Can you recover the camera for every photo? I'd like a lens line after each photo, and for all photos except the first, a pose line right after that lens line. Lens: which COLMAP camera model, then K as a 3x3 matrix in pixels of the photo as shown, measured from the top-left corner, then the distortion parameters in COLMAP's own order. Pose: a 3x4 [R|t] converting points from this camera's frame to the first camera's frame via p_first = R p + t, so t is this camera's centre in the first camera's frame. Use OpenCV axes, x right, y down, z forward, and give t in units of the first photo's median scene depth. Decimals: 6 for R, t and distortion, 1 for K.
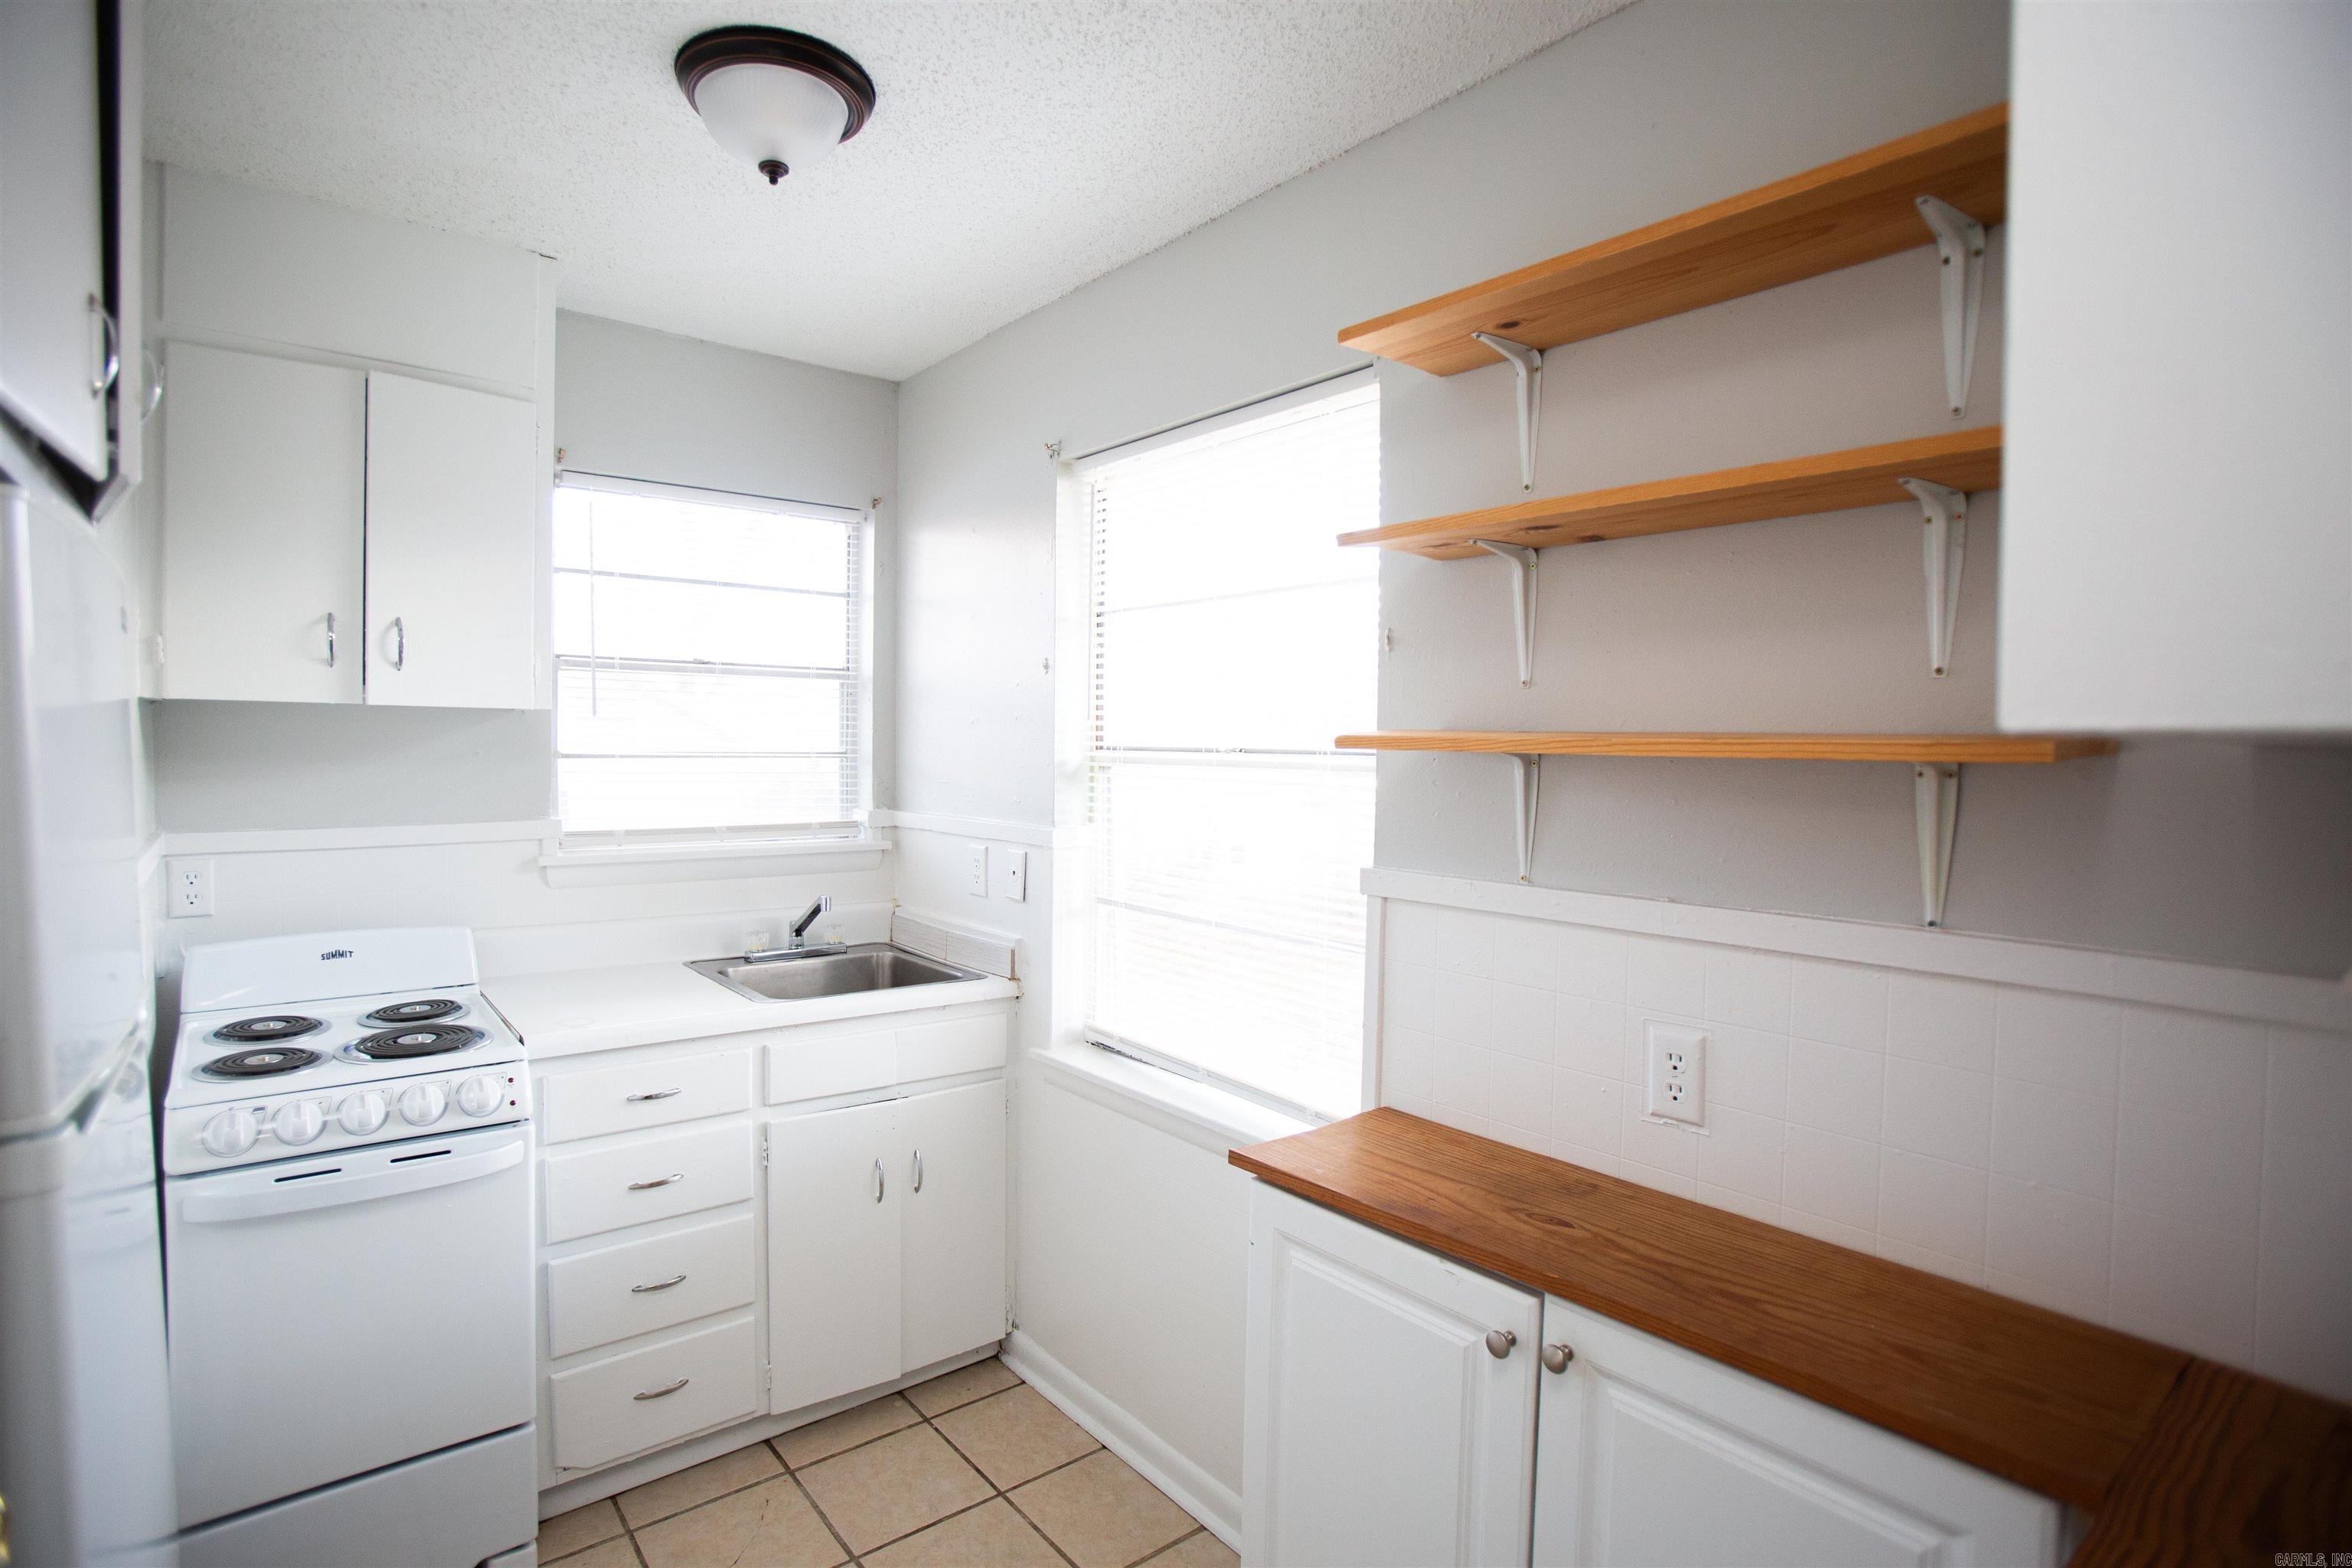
lens RADIAL K [[1169.9, 0, 1176.0], [0, 1169.9, 784.0], [0, 0, 1]] dist [-0.083436, 0.050976]
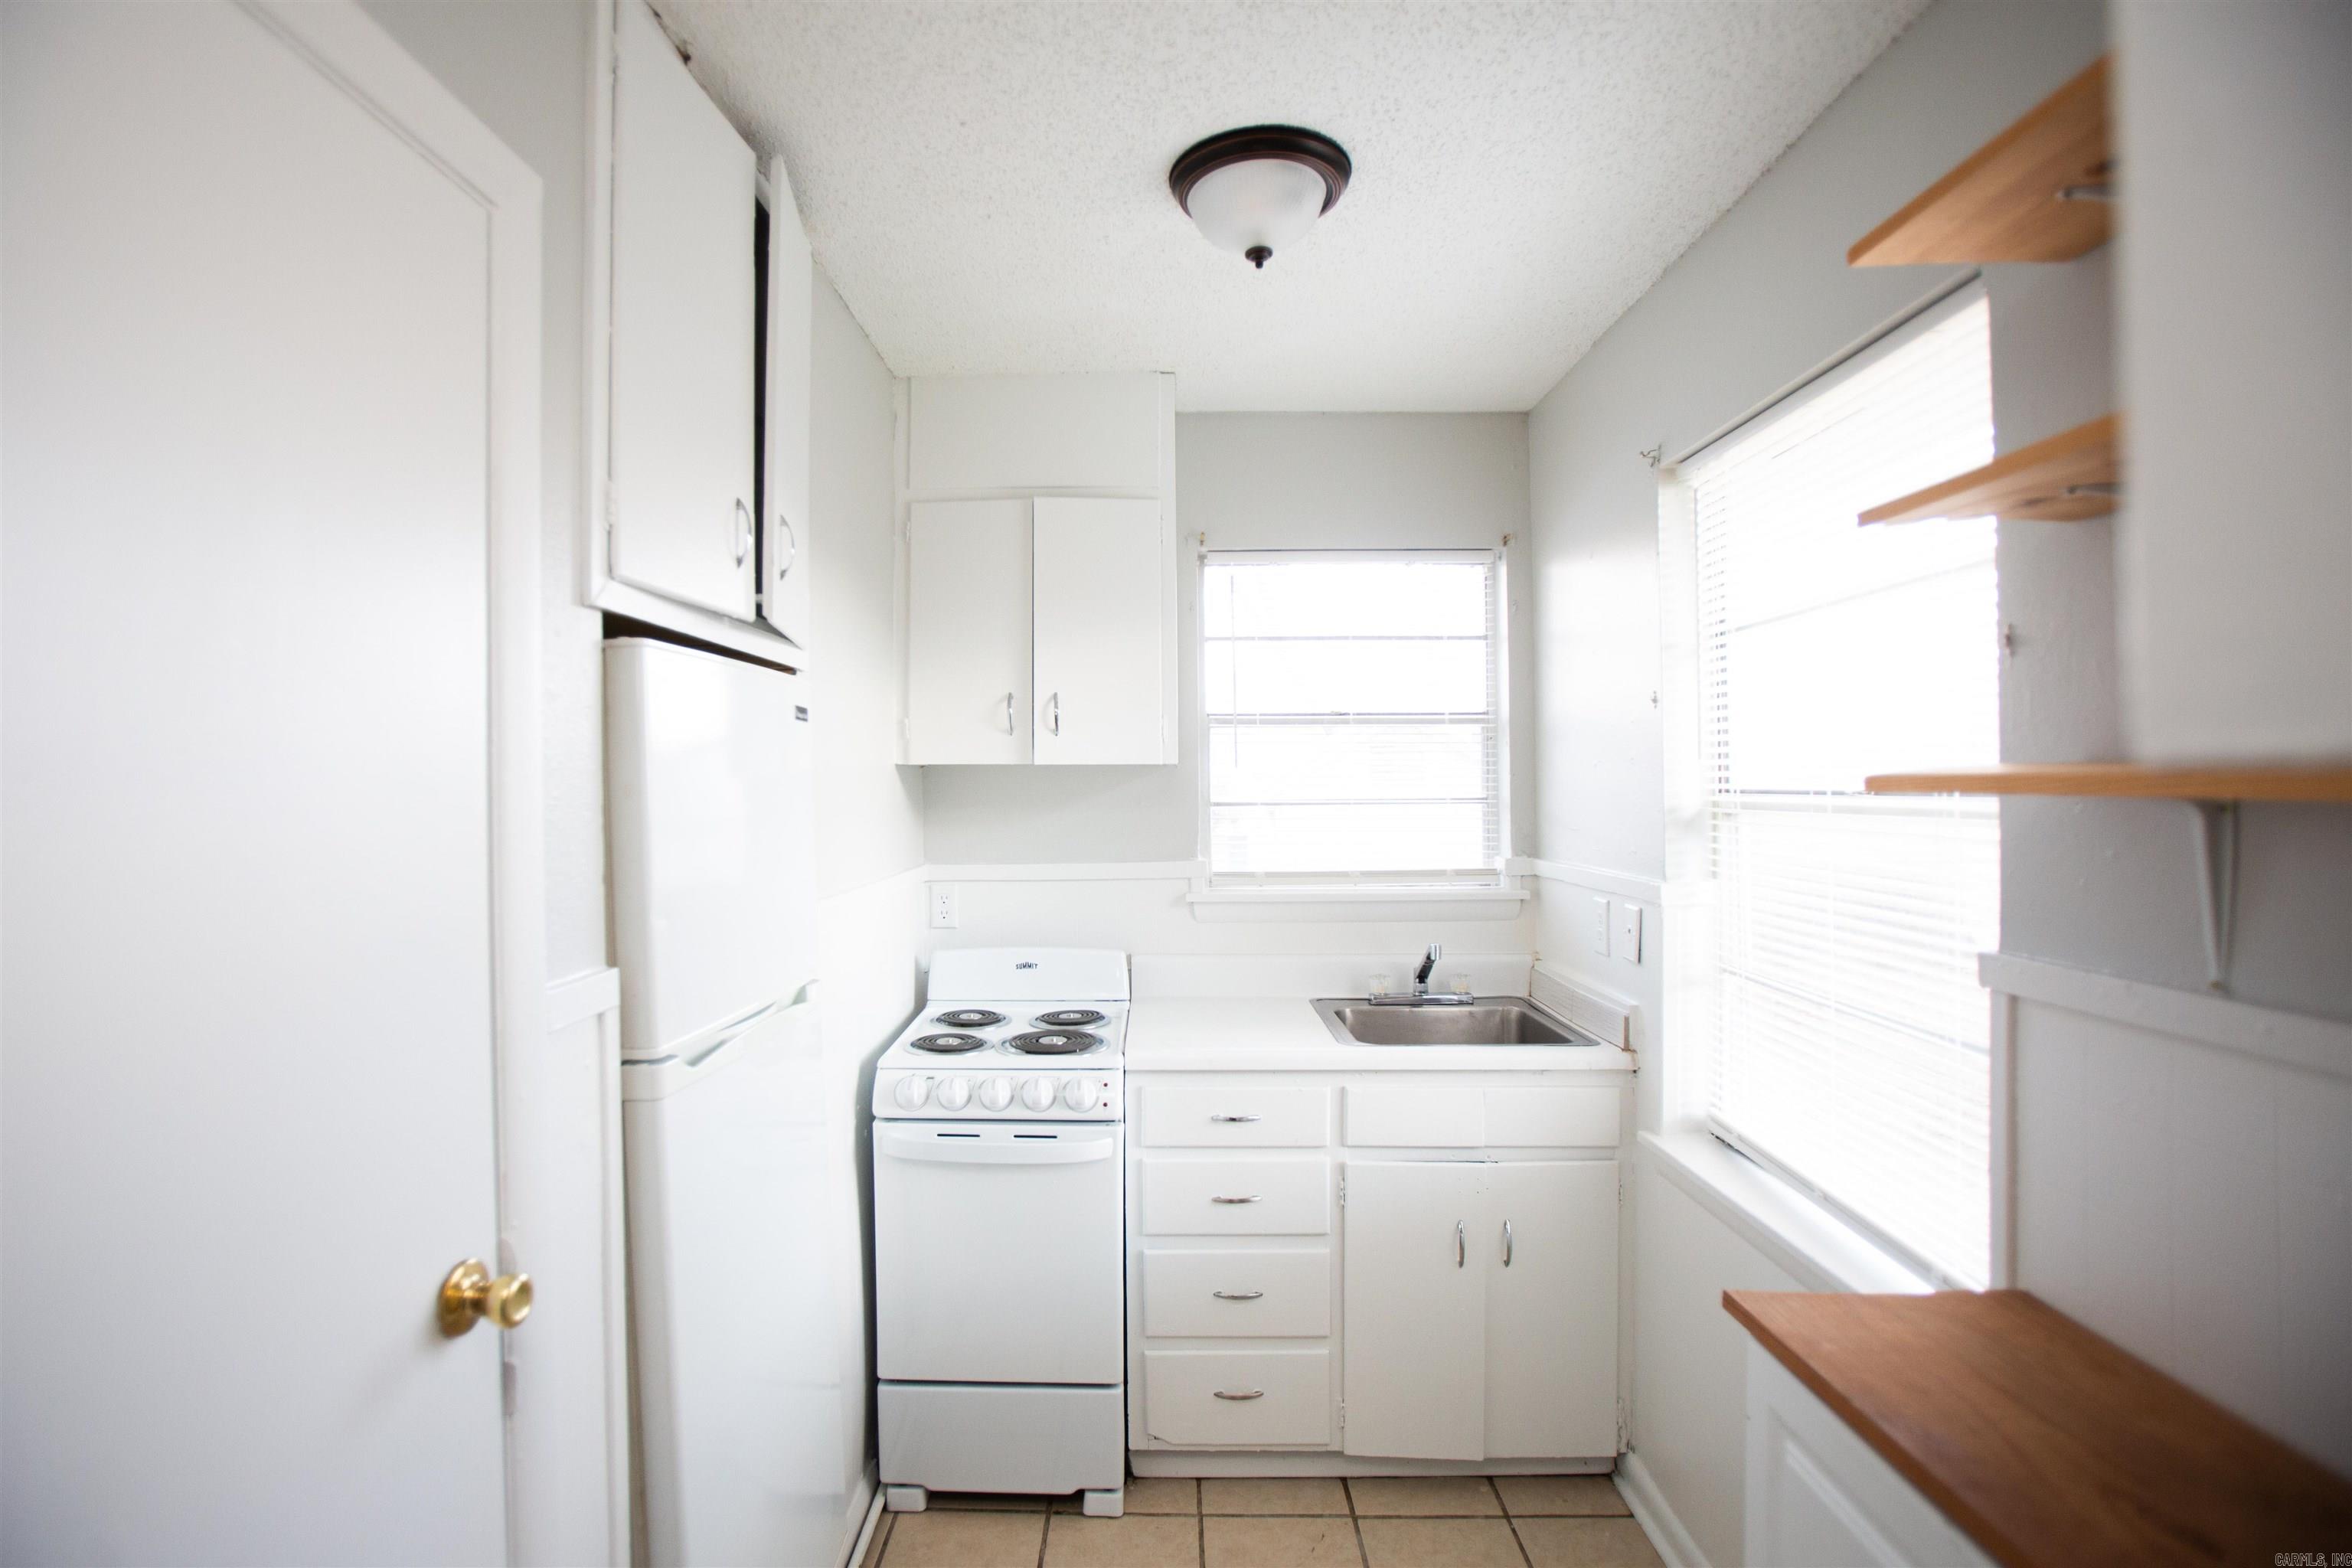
lens RADIAL K [[1201.4, 0, 1176.0], [0, 1201.4, 784.0], [0, 0, 1]] dist [-0.084143, 0.069549]
pose [[0.764358, -0.016783, -0.644574, 0.203959], [-0.005827, 0.999441, -0.032933, -0.005569], [0.644766, 0.028928, 0.763833, 0.082894]]
